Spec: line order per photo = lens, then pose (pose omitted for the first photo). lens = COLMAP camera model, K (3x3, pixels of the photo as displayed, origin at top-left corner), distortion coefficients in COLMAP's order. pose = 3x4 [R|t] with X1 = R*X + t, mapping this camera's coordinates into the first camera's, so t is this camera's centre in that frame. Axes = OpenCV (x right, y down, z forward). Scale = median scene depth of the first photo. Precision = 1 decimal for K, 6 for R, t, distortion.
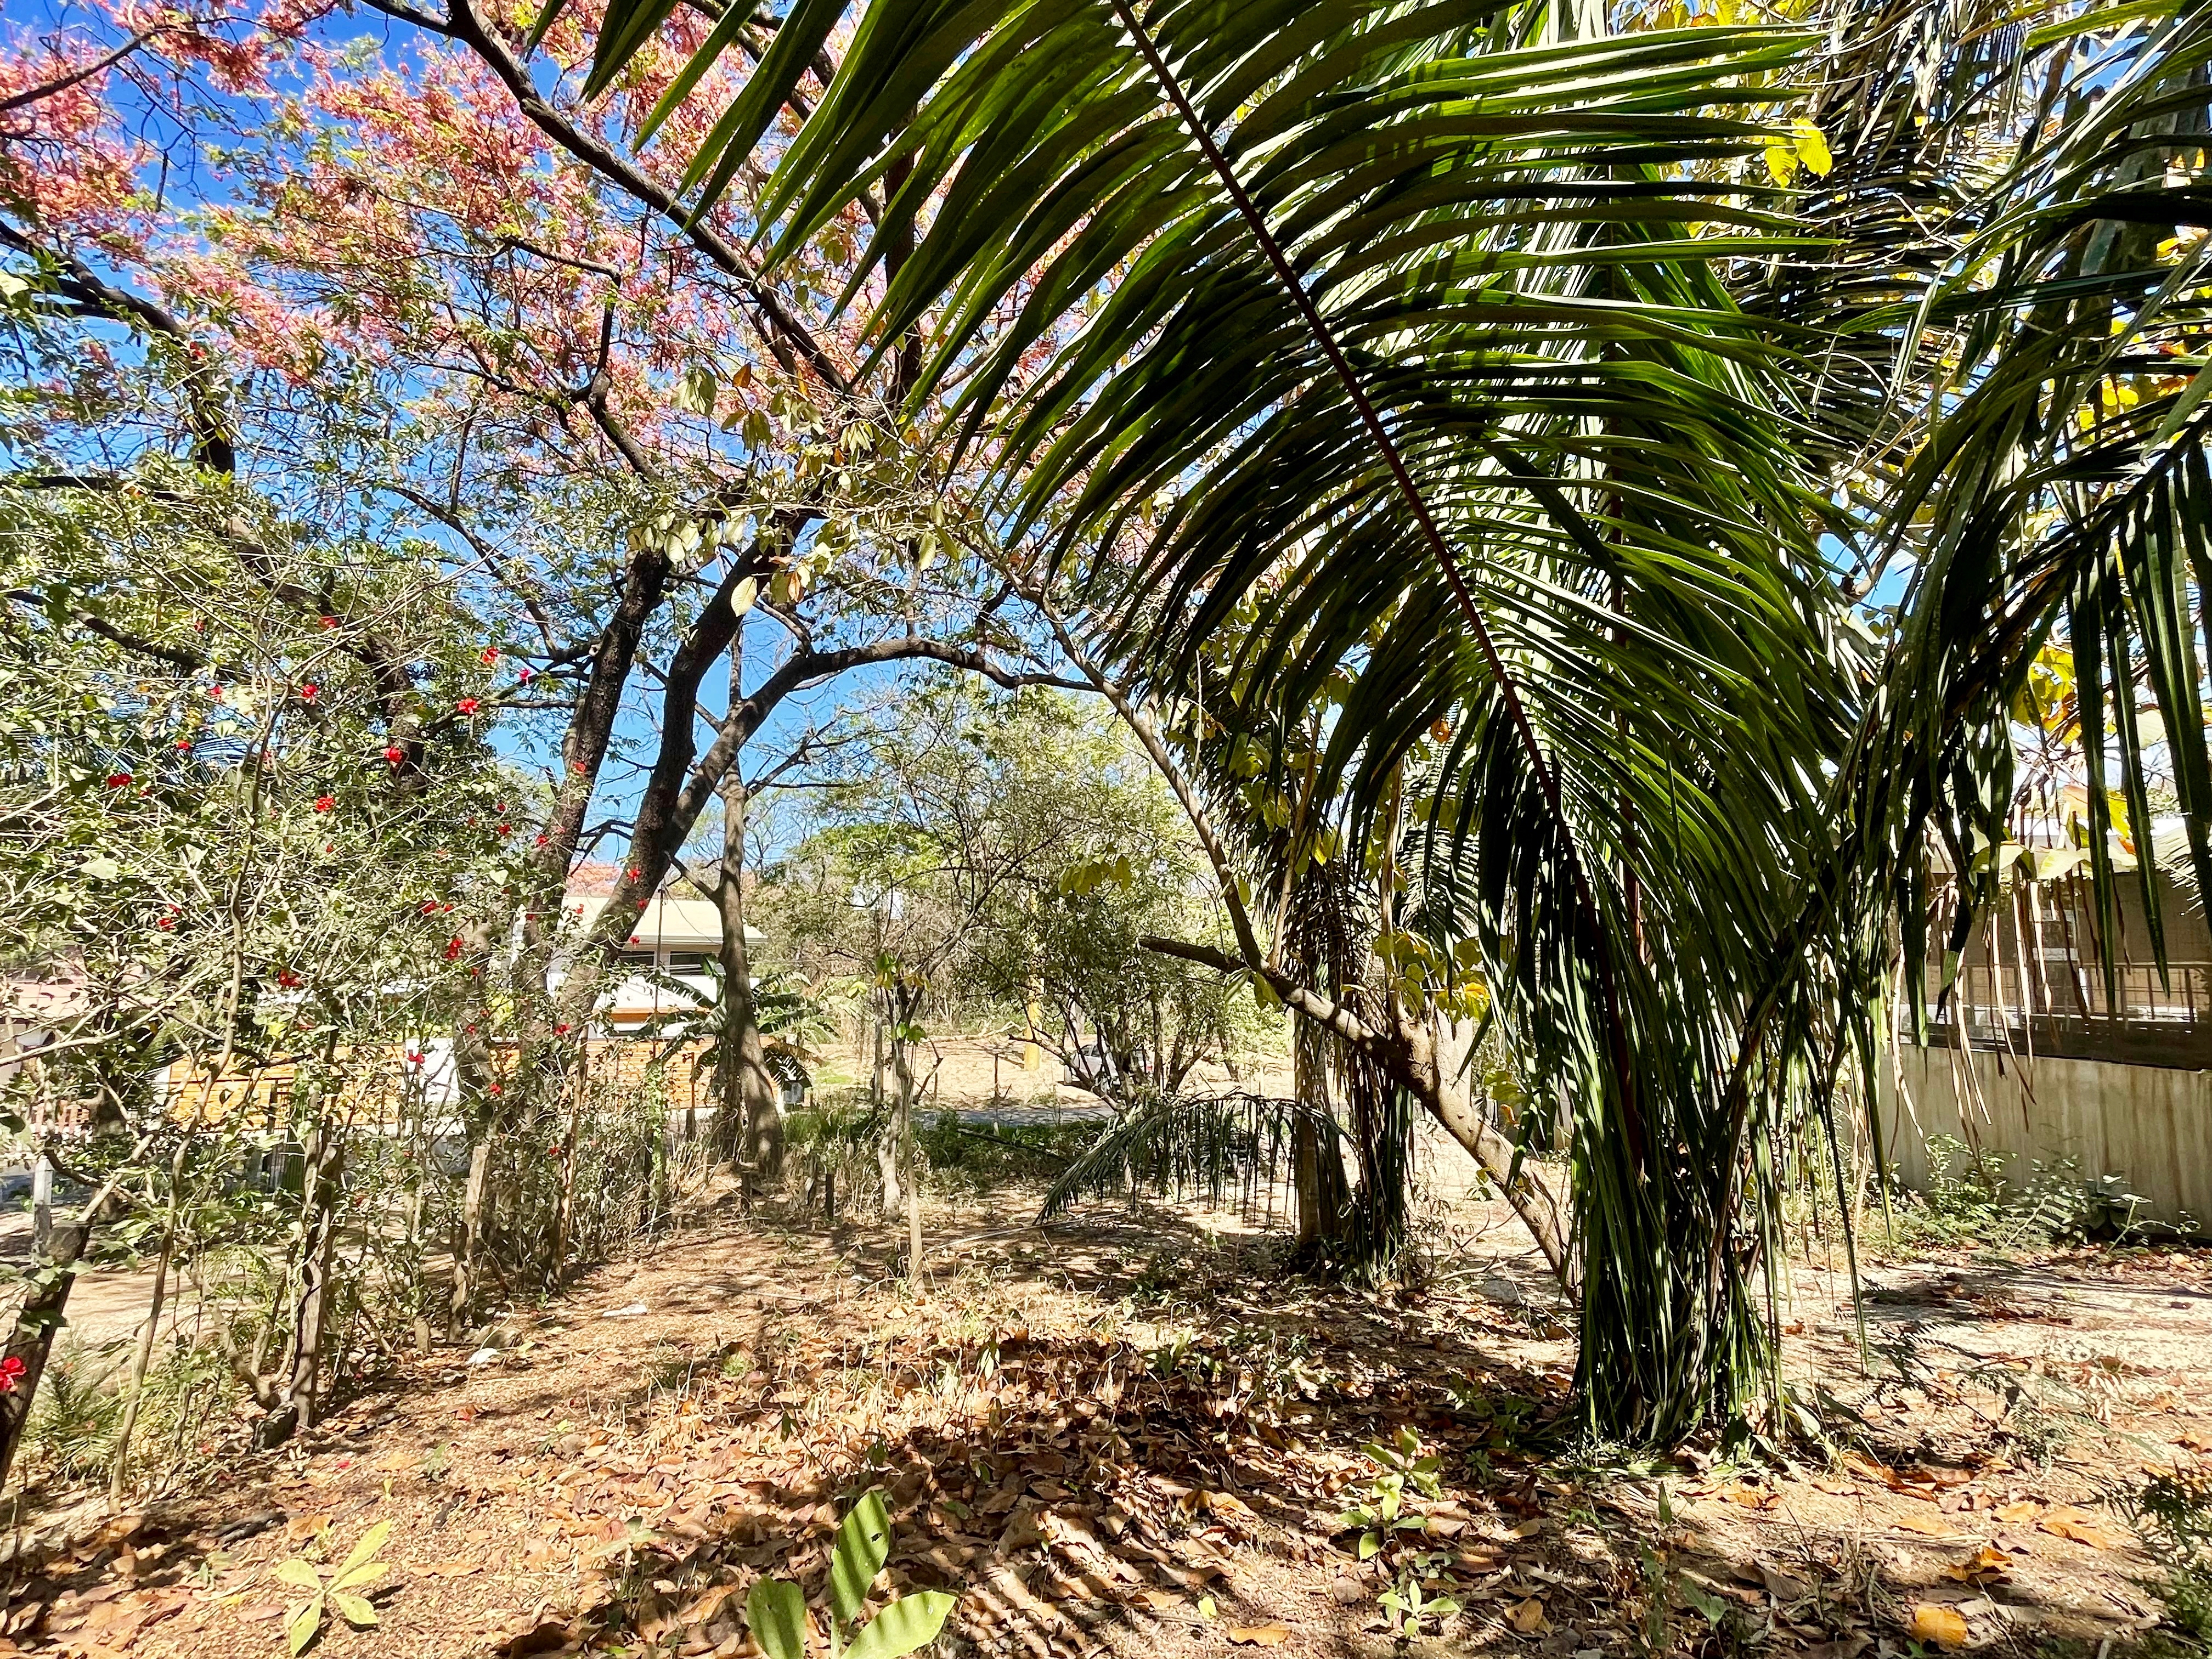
lens RADIAL K [[1067.2, 0, 1013.0], [0, 1067.2, 834.4], [0, 0, 1]] dist [0.001343, -0.001714]
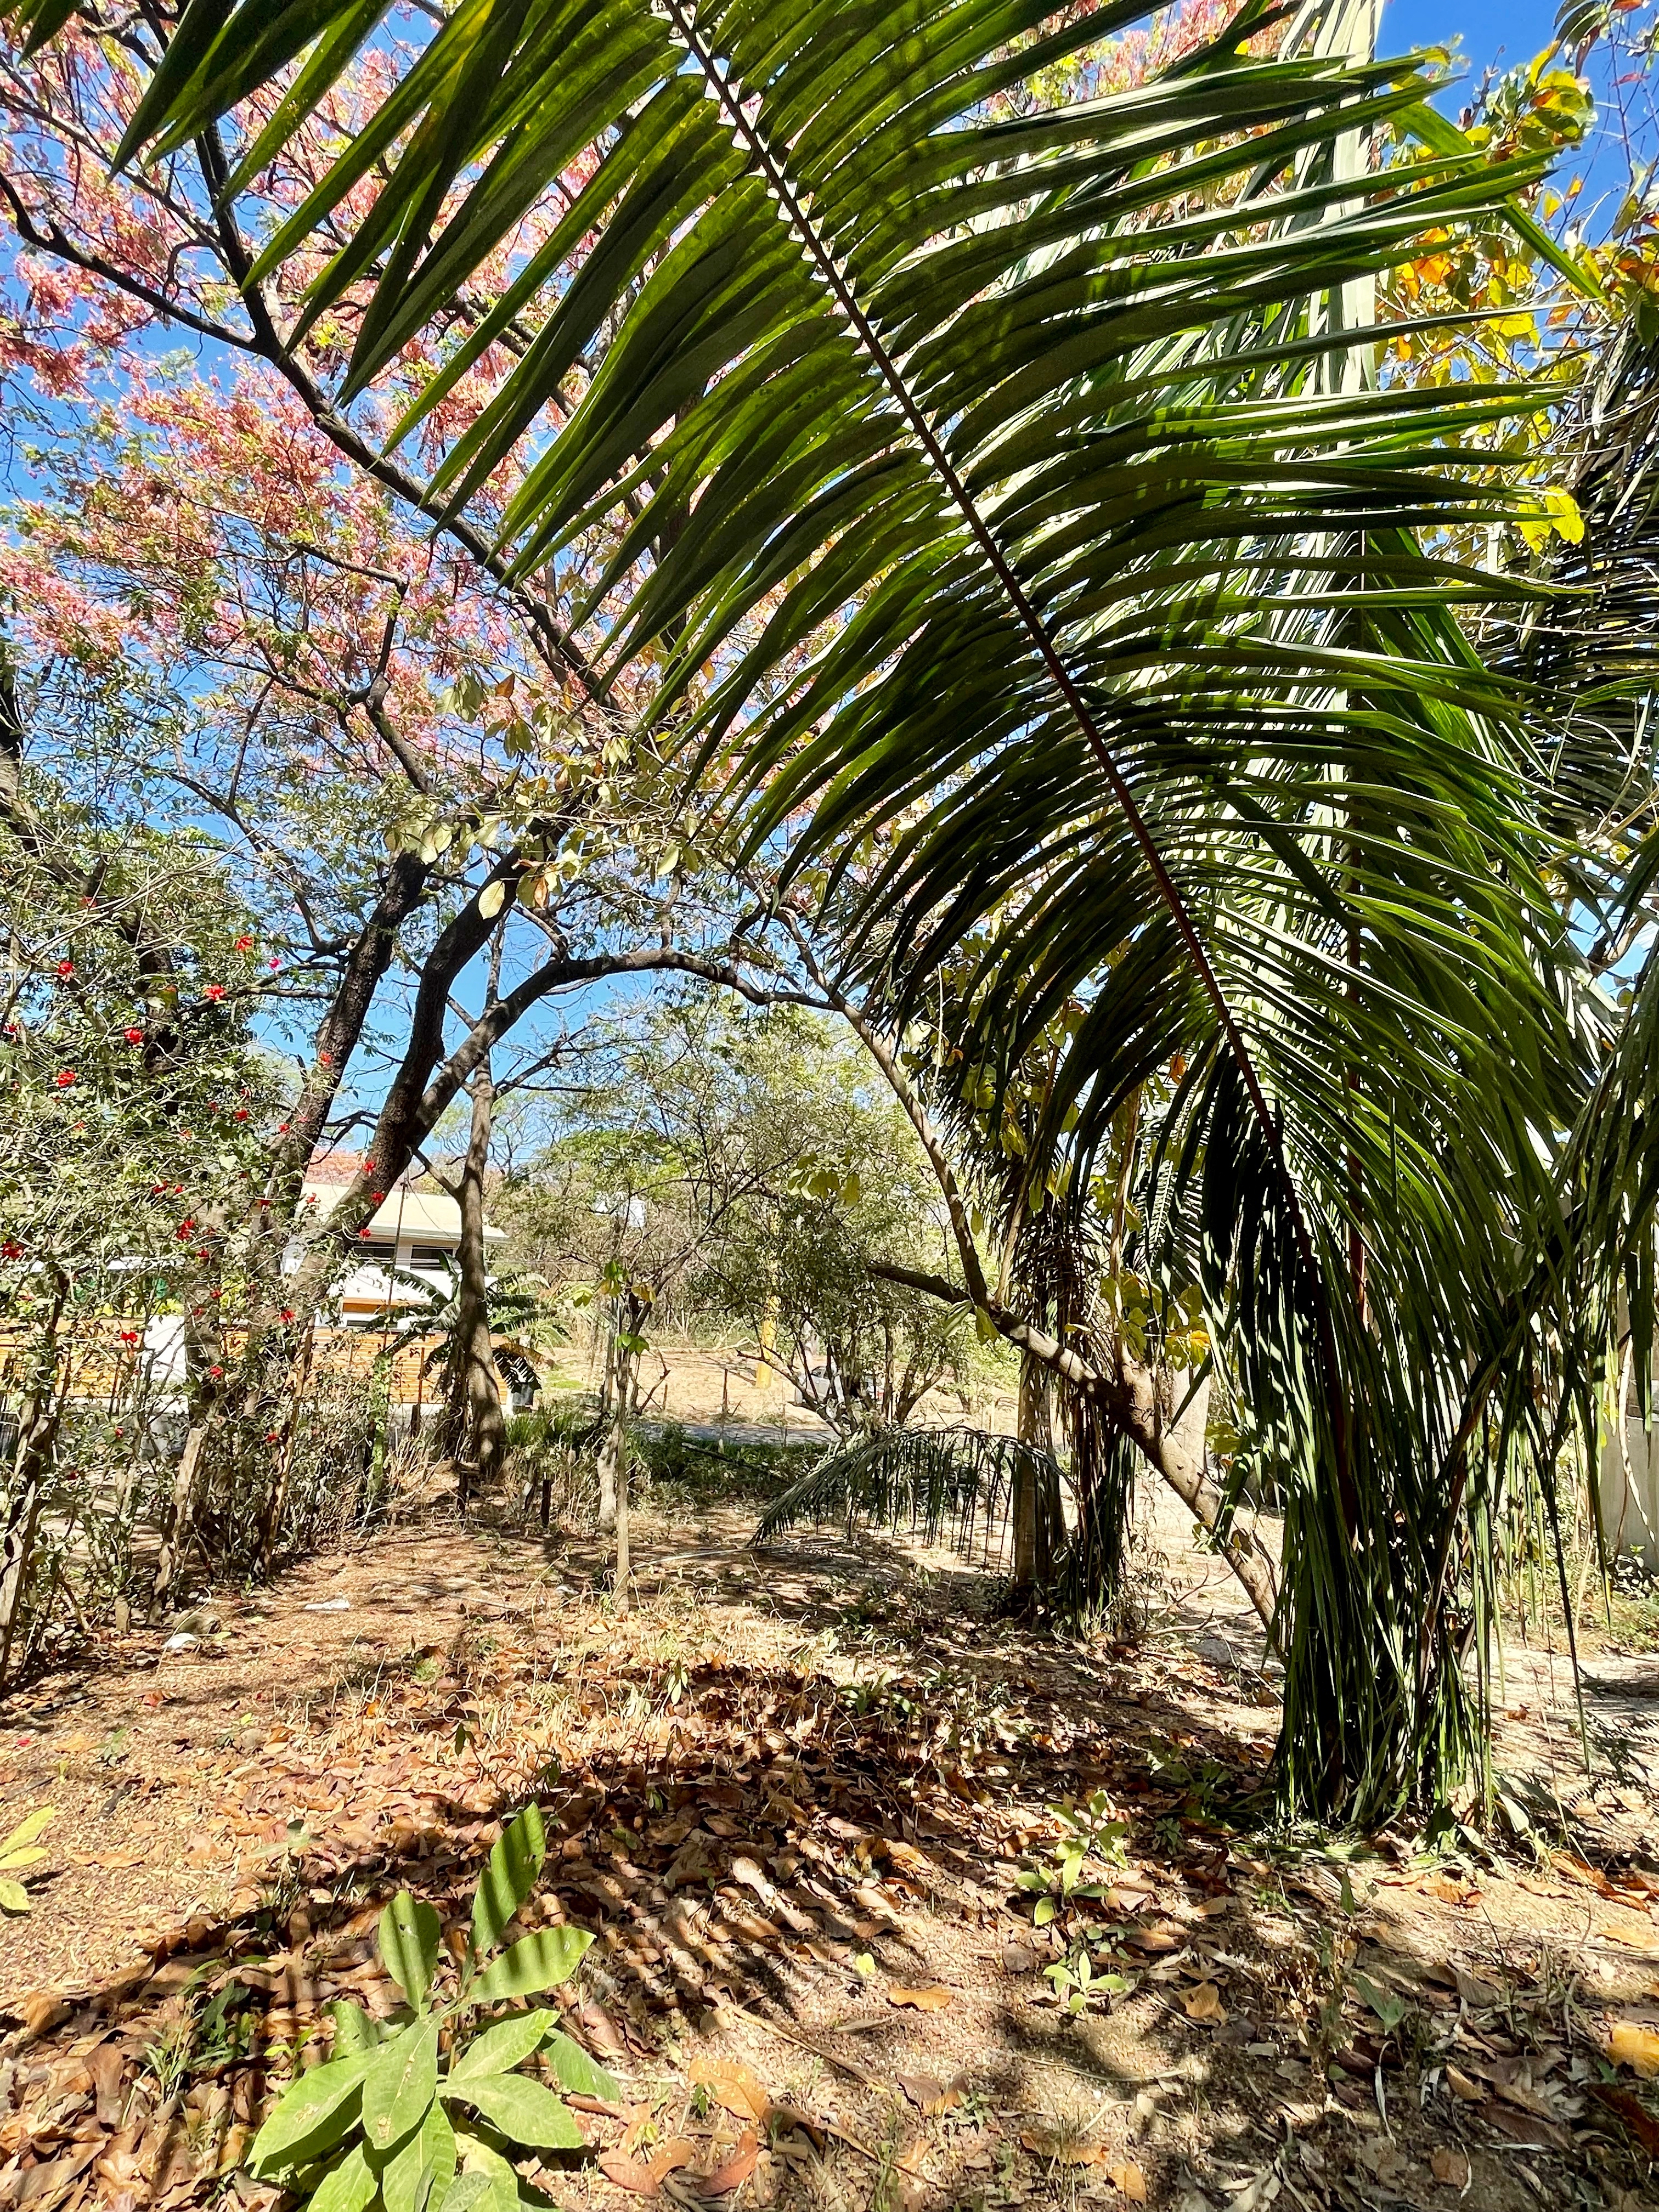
lens RADIAL K [[1050.0, 0, 829.5], [0, 1050.0, 1106.0], [0, 0, 1]] dist [-0.000413, -0.001055]
pose [[0.997783, 0.060773, -0.027133, 0.103875], [-0.061742, 0.997427, -0.036432, -0.010747], [0.024849, 0.038026, 0.998968, 0.018310]]
